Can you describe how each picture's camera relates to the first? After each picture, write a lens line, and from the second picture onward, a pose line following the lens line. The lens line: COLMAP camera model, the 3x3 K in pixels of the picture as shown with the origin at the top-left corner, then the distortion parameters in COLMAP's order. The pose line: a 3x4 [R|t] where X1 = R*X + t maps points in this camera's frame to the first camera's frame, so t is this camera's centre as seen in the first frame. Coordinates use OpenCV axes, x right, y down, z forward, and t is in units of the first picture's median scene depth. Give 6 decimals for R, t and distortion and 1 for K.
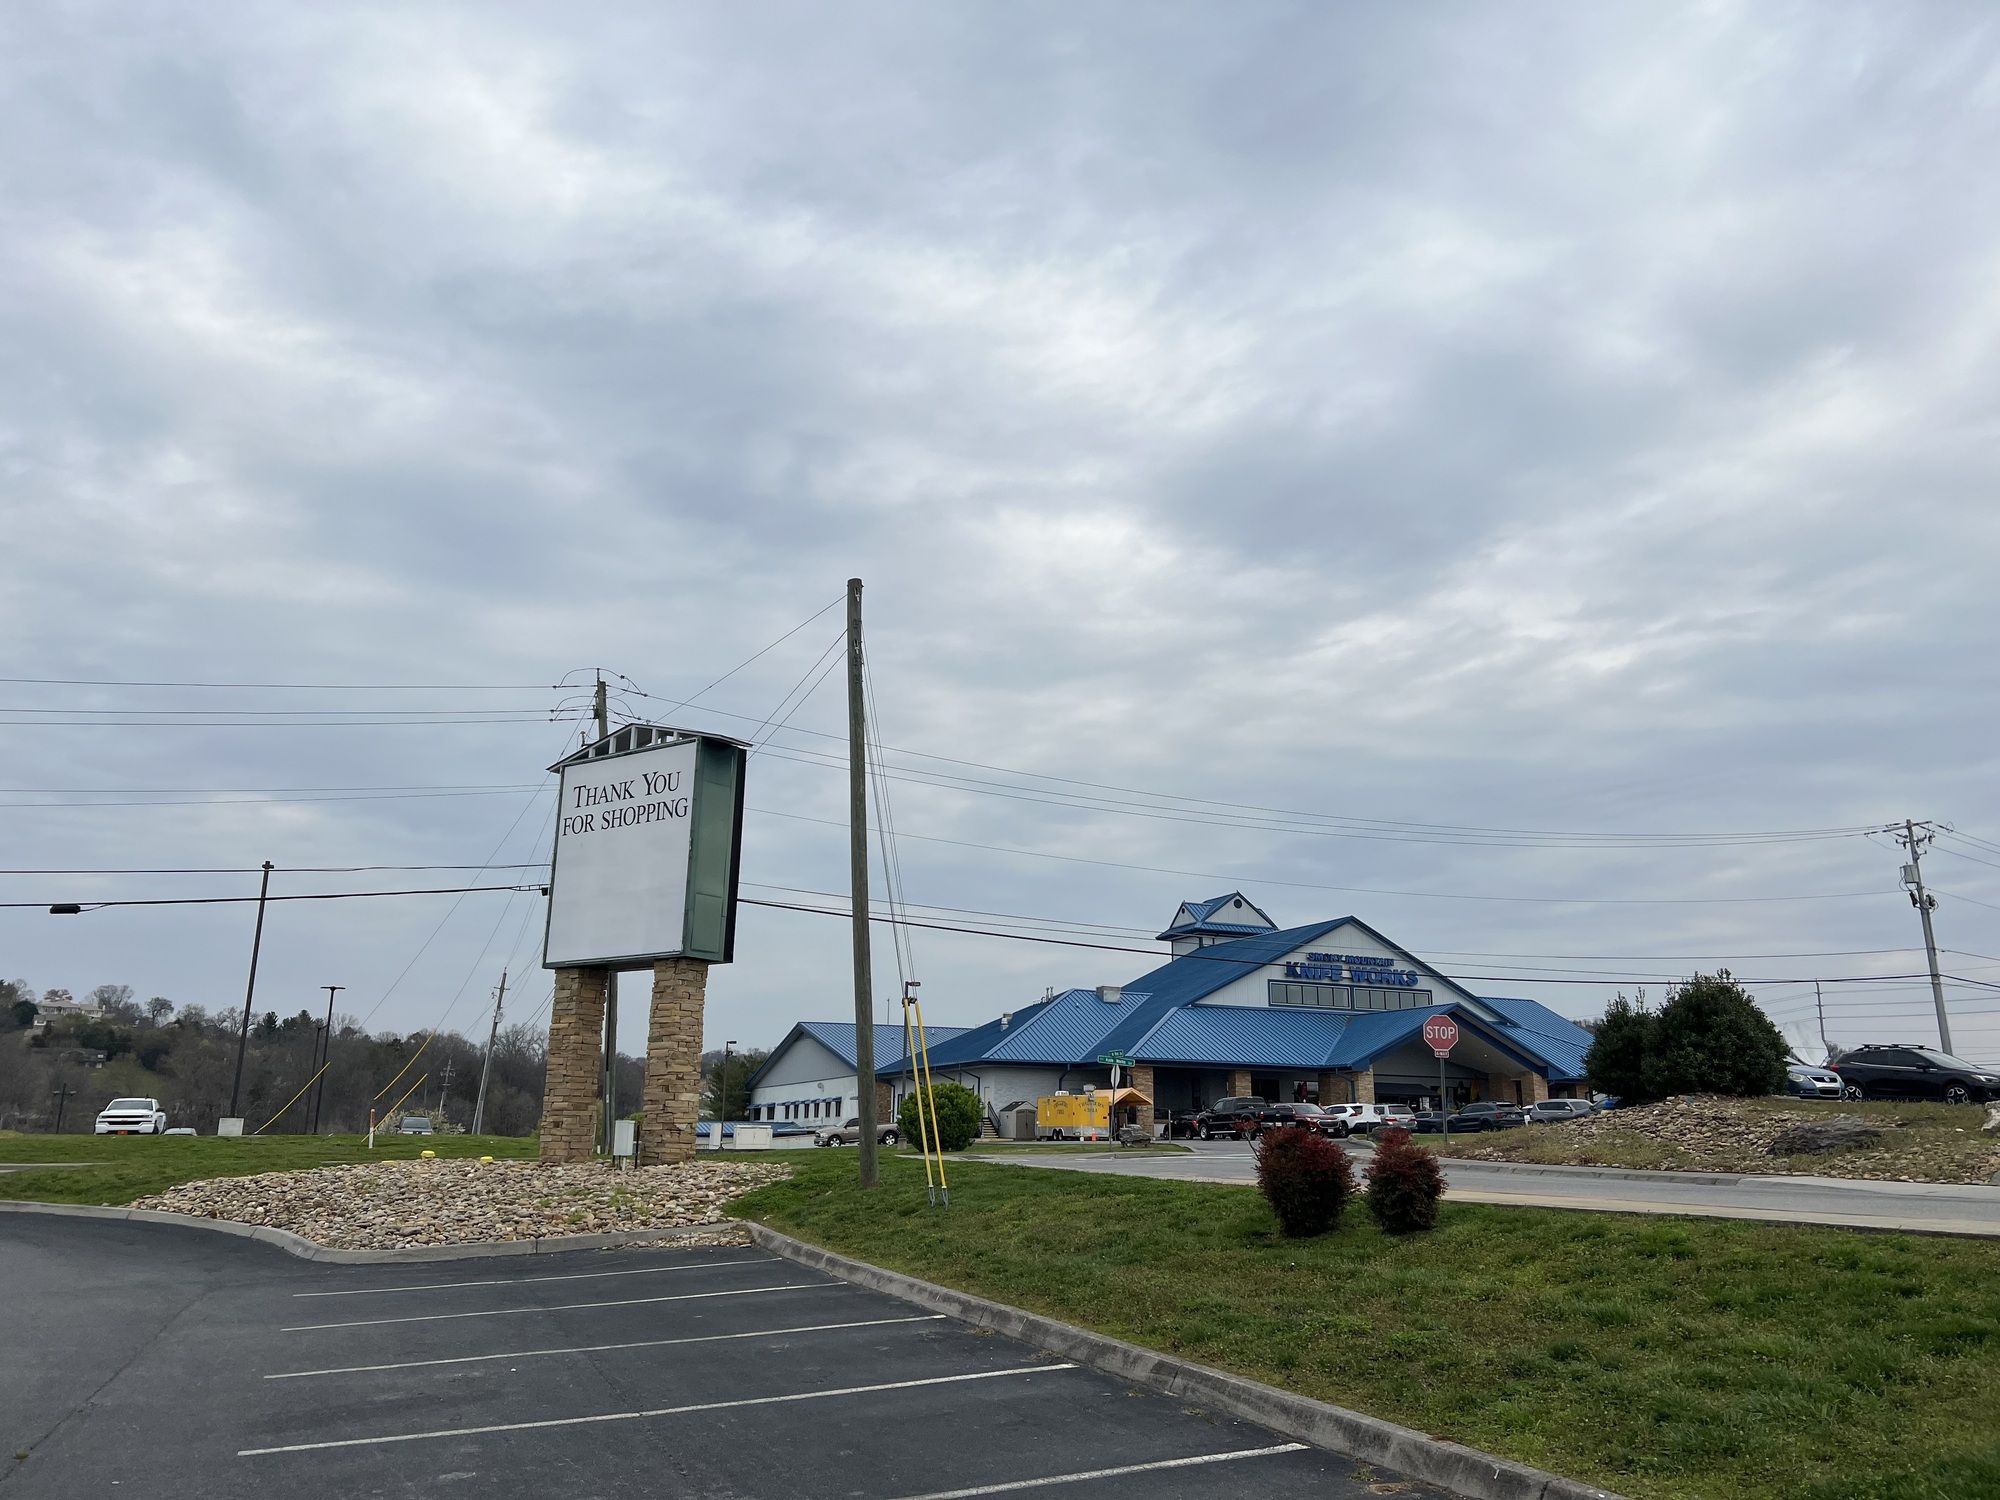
lens RADIAL K [[1518.0, 0, 991.5], [0, 1518.0, 761.2], [0, 0, 1]] dist [0.051351, -0.052917]
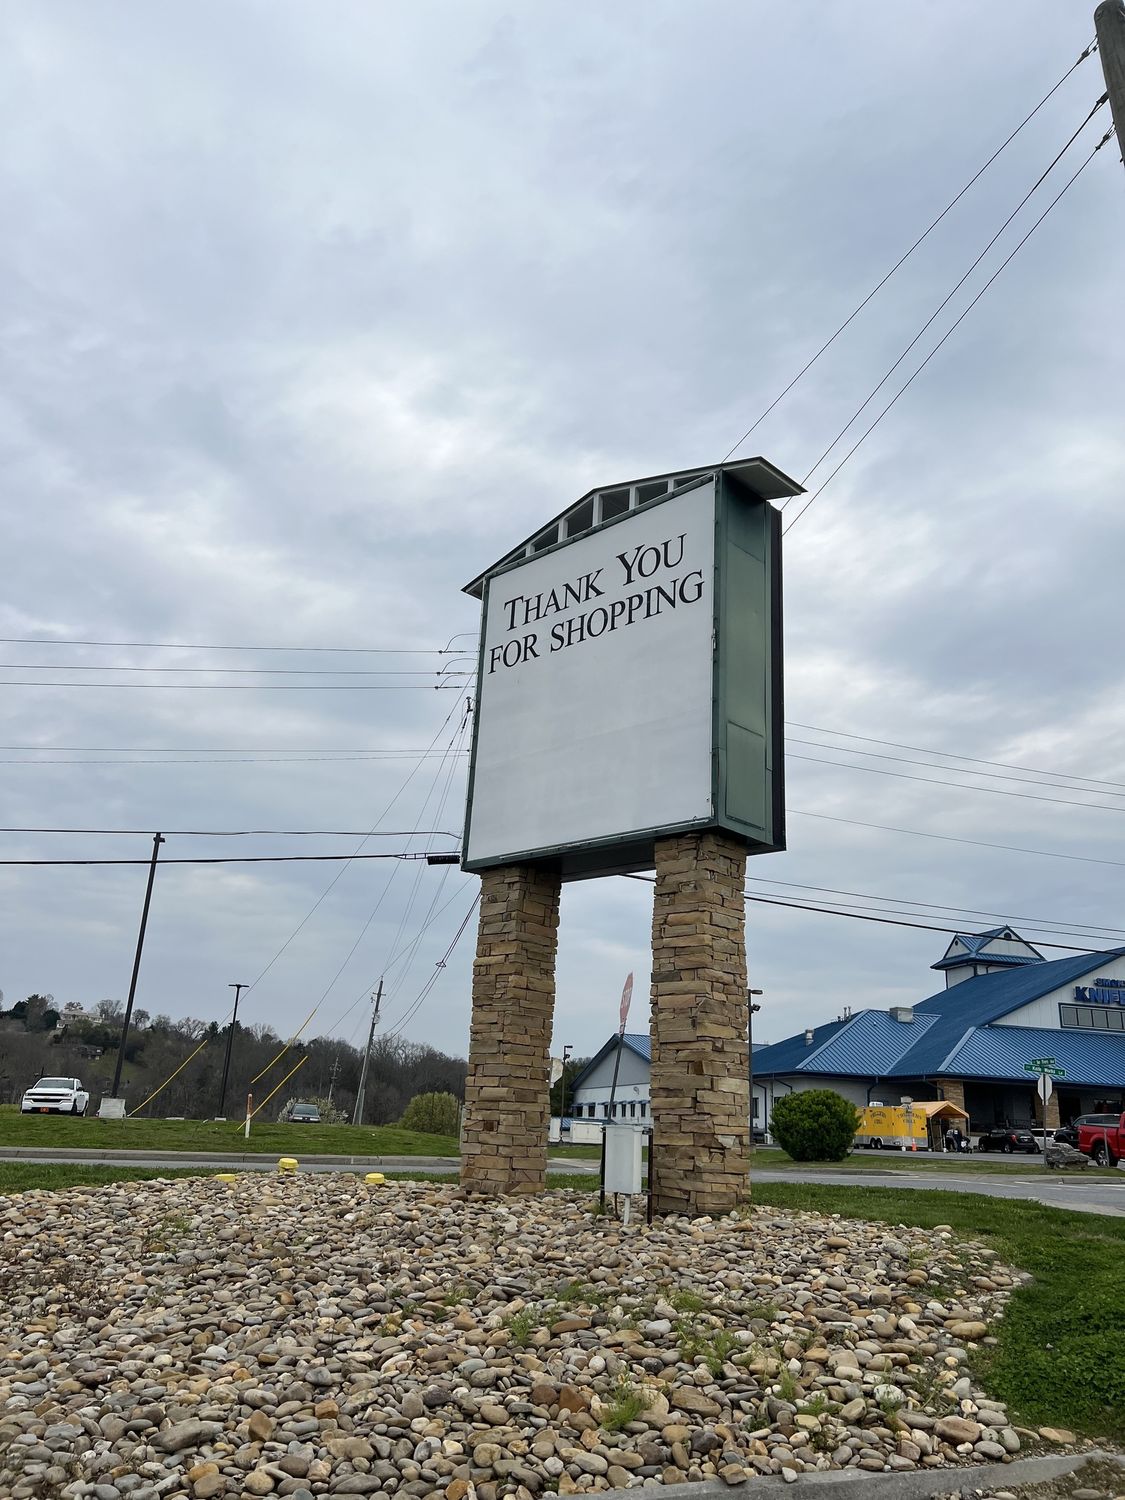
lens RADIAL K [[1138.5, 0, 554.2], [0, 1138.5, 751.5], [0, 0, 1]] dist [0.051351, -0.052917]
pose [[0.987564, -0.014099, -0.156584, -0.049187], [0.001655, 0.996848, -0.079320, 0.033712], [0.157209, 0.078075, 0.984474, 0.145763]]
